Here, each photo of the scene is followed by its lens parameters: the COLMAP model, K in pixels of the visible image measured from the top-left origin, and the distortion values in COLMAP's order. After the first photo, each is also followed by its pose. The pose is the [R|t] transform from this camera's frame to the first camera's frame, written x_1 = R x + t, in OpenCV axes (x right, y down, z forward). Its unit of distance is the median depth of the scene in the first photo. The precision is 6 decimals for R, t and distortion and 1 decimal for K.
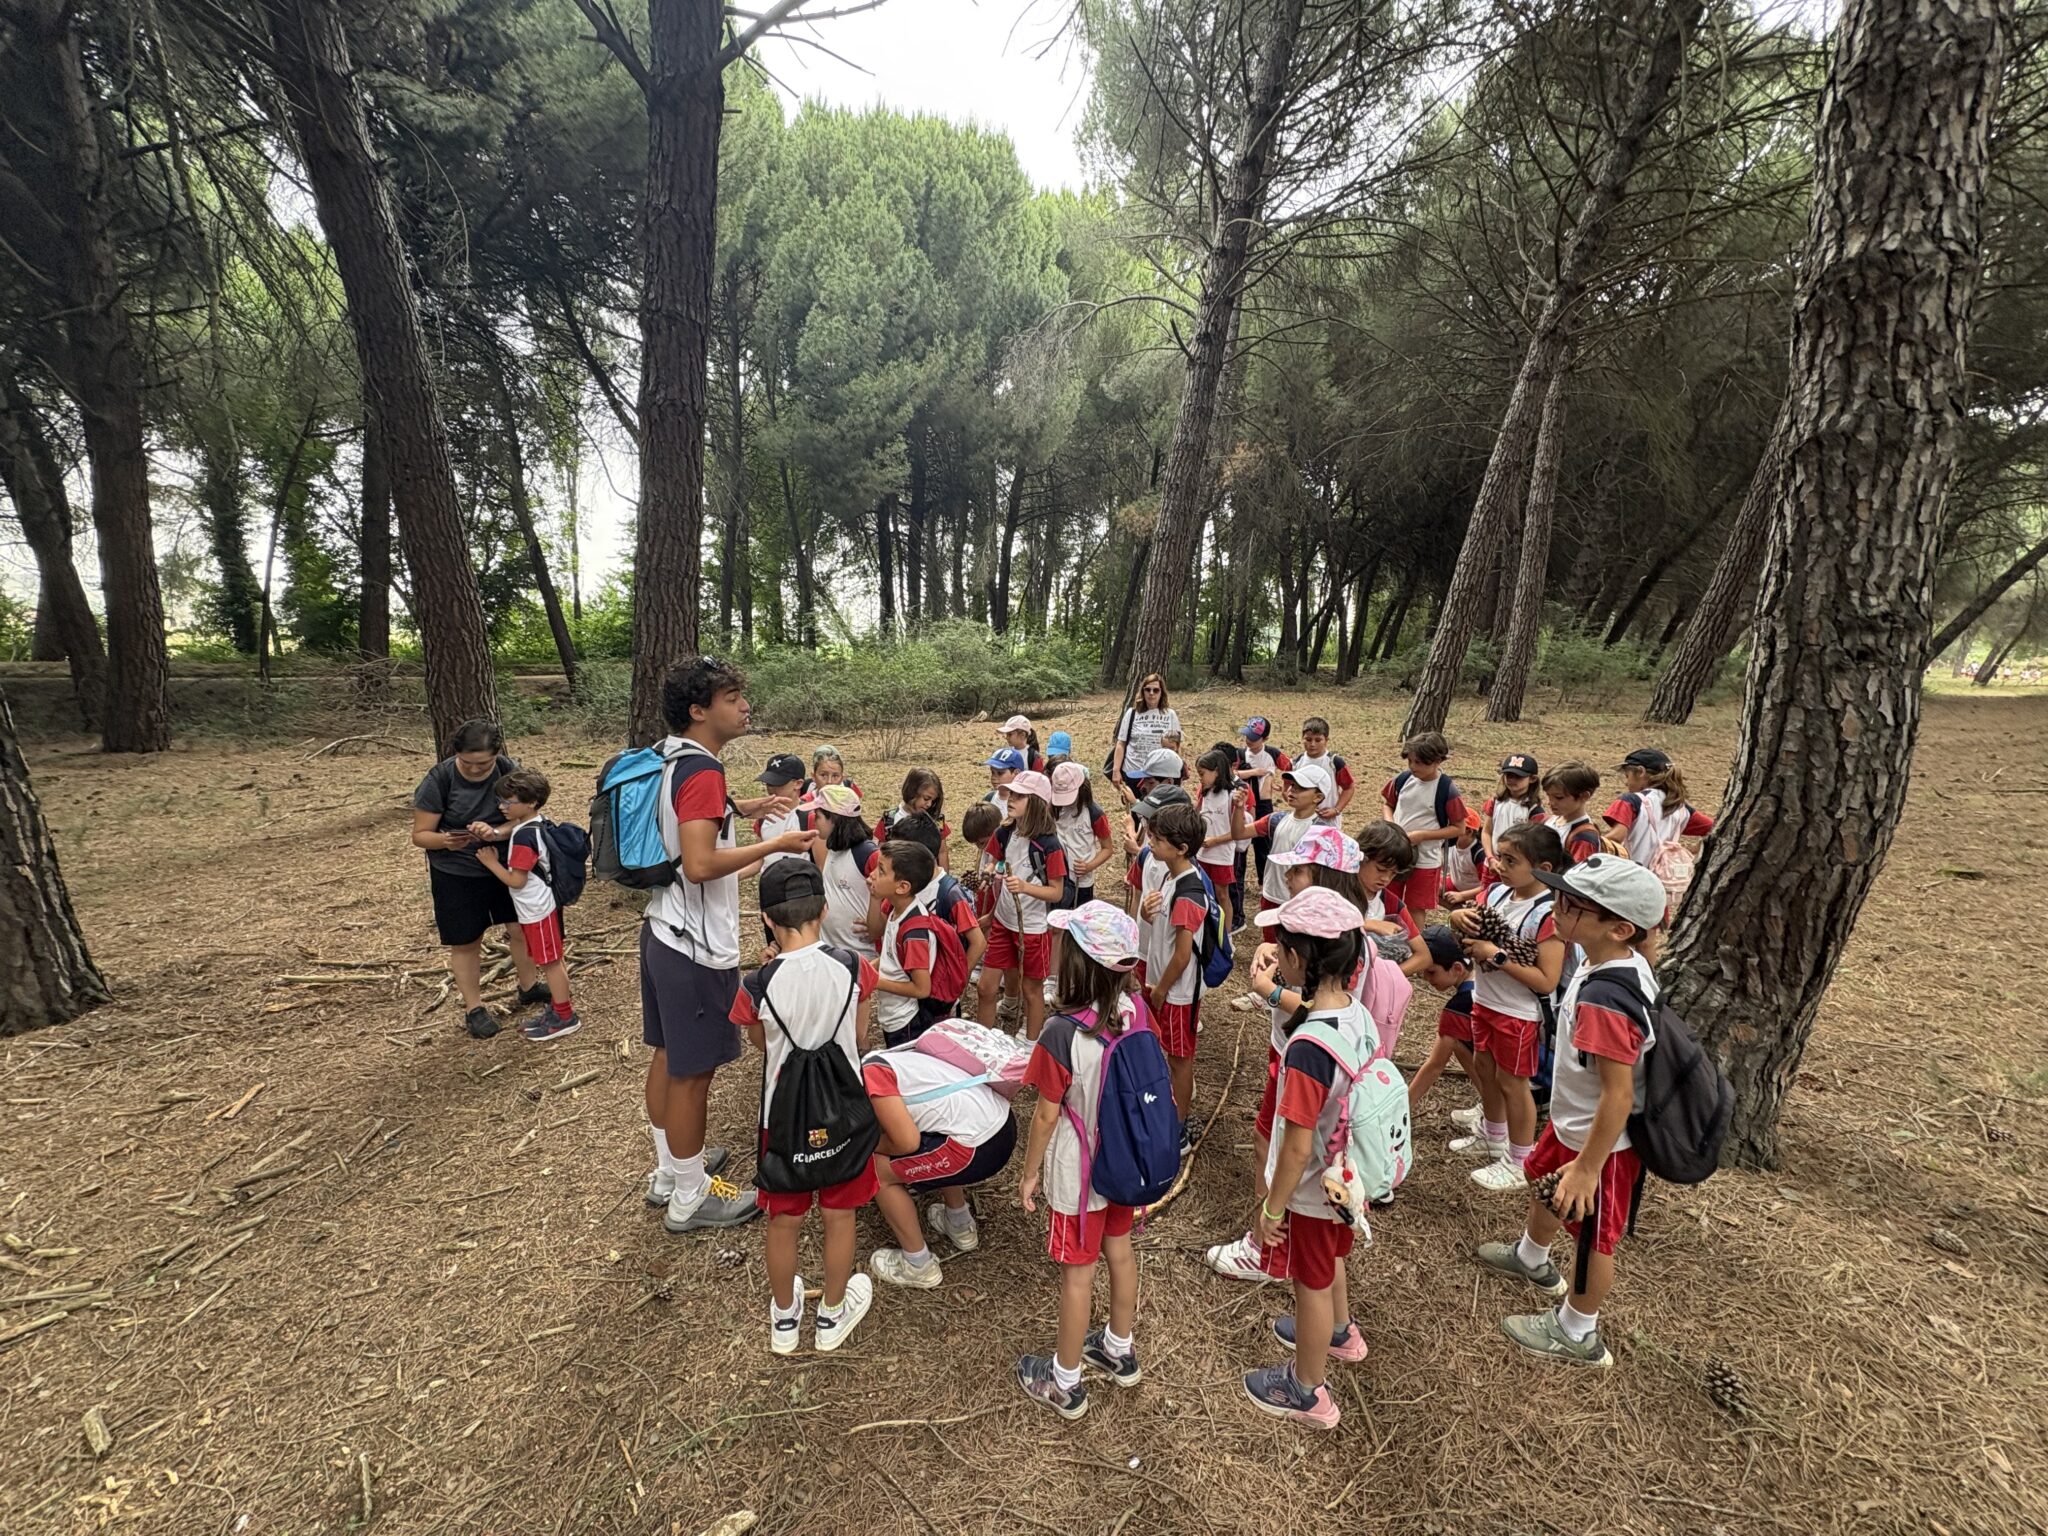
lens RADIAL K [[811.1, 0, 1026.0], [0, 811.1, 768.2], [0, 0, 1]] dist [-0.000483, 0.000274]
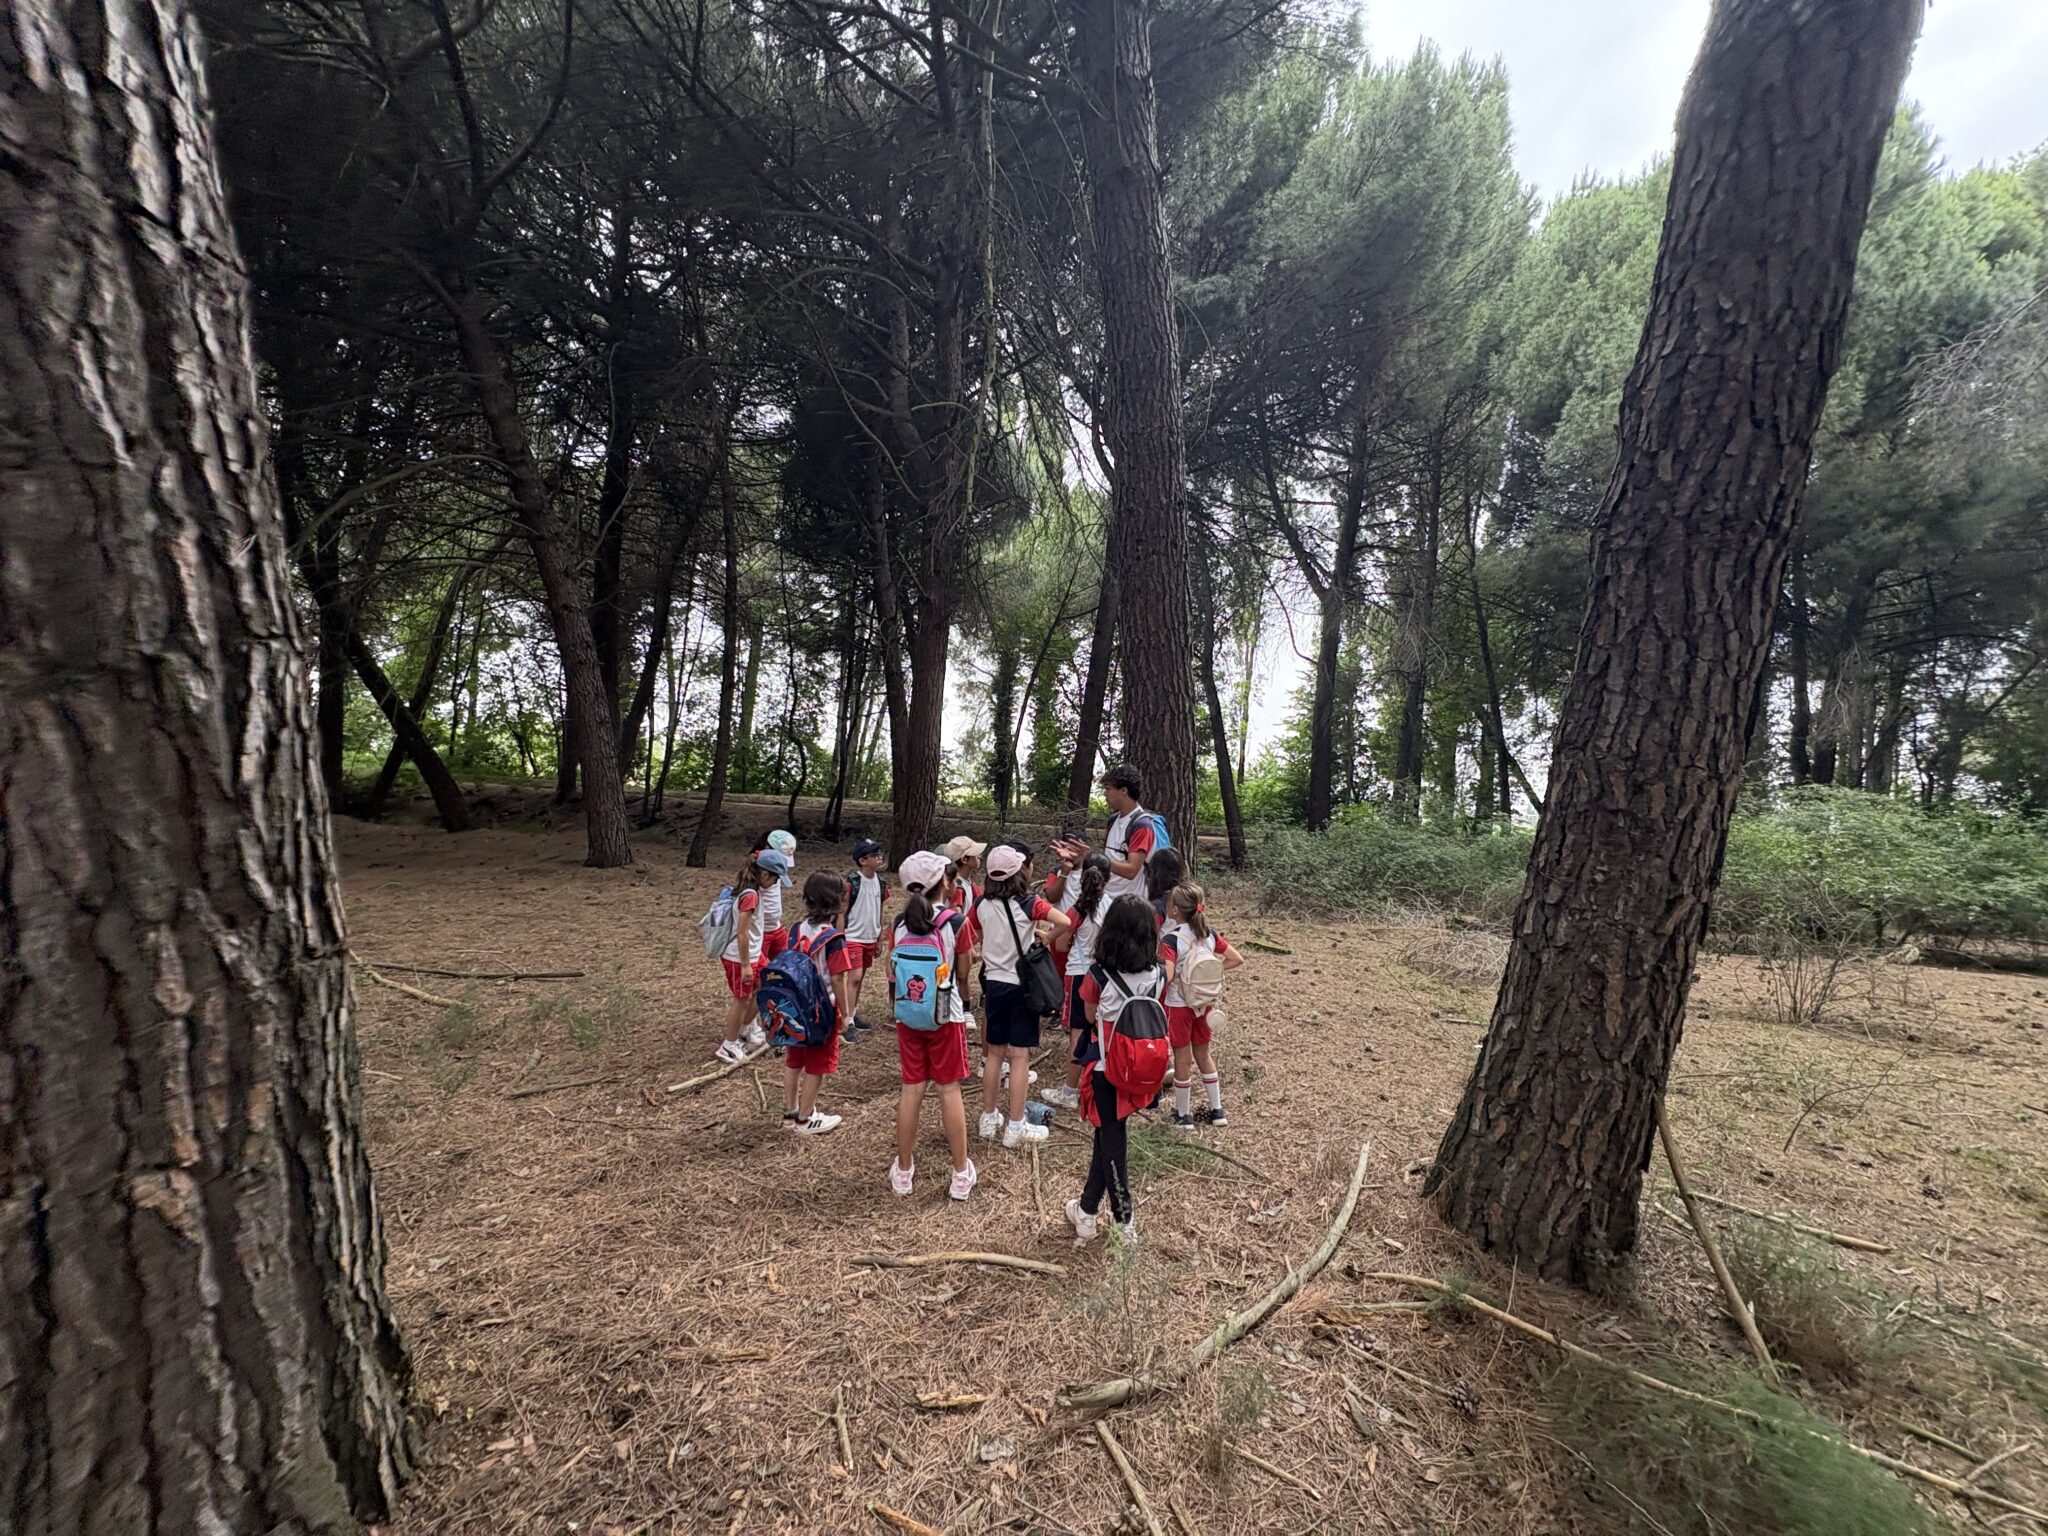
lens RADIAL K [[811.1, 0, 1024.3], [0, 811.1, 768.9], [0, 0, 1]] dist [-0.000483, 0.000274]
pose [[0.737104, 0.008632, -0.675725, -0.131218], [-0.152969, 0.976096, -0.154394, -0.009274], [0.658239, 0.217169, 0.720804, 0.171194]]
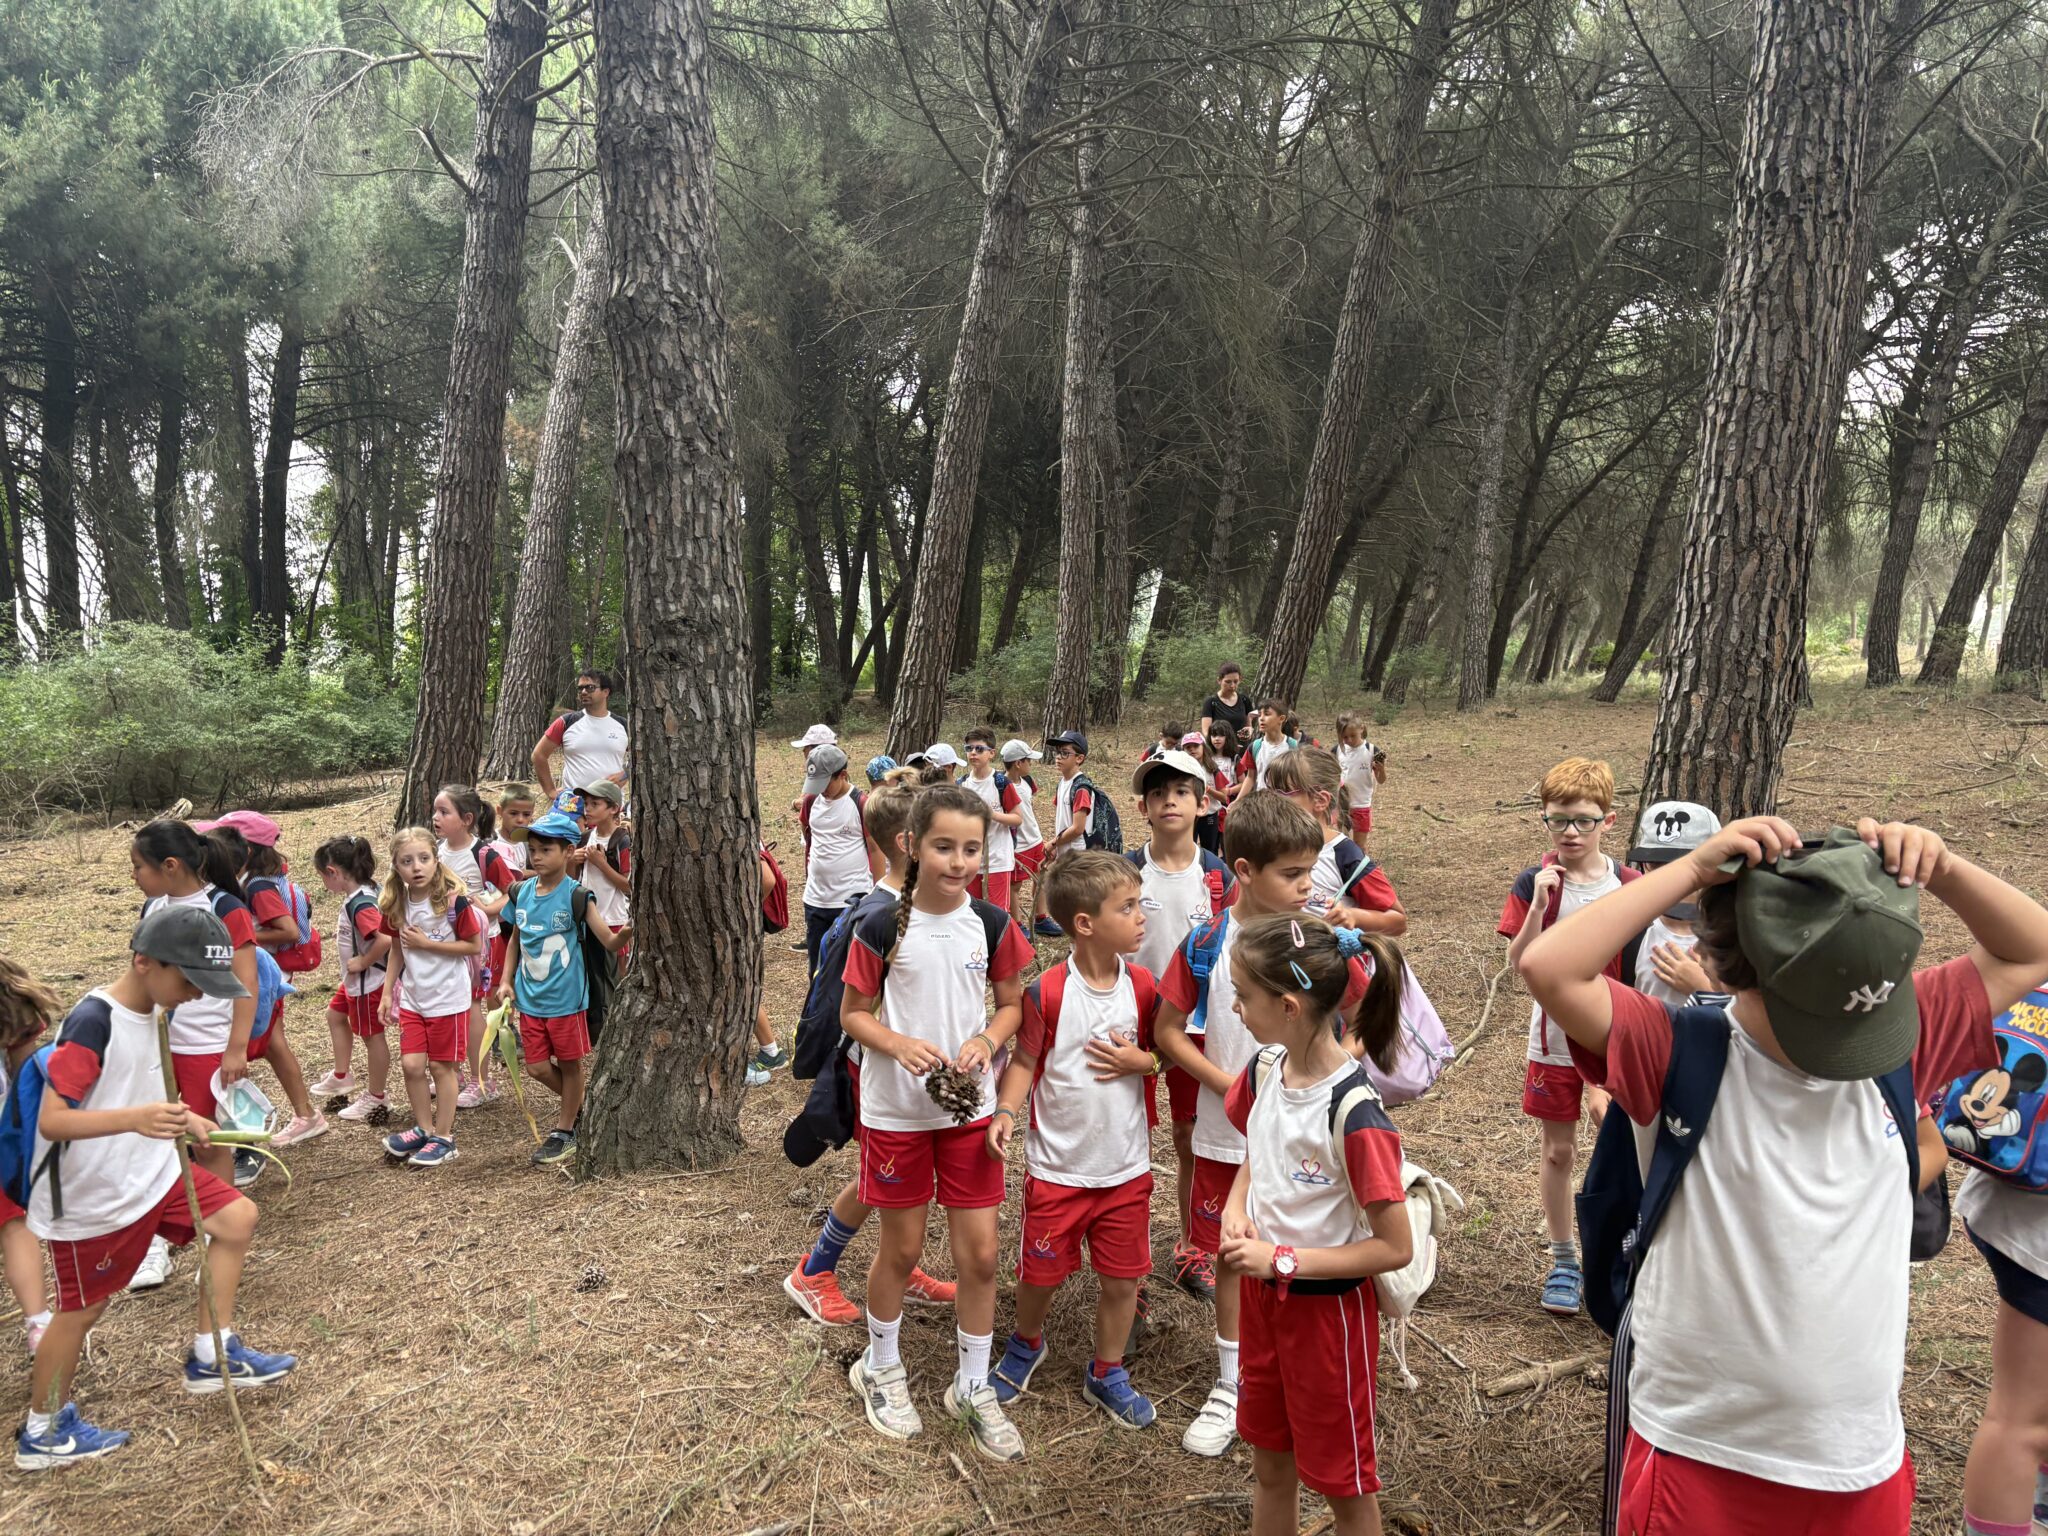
lens RADIAL K [[1543.0, 0, 1009.1], [0, 1543.0, 781.4], [0, 0, 1]] dist [0.052928, -0.050621]
pose [[0.929174, -0.060051, 0.364732, 0.077994], [0.086190, 0.994715, -0.055798, 0.020180], [-0.359454, 0.083283, 0.929439, -0.119555]]
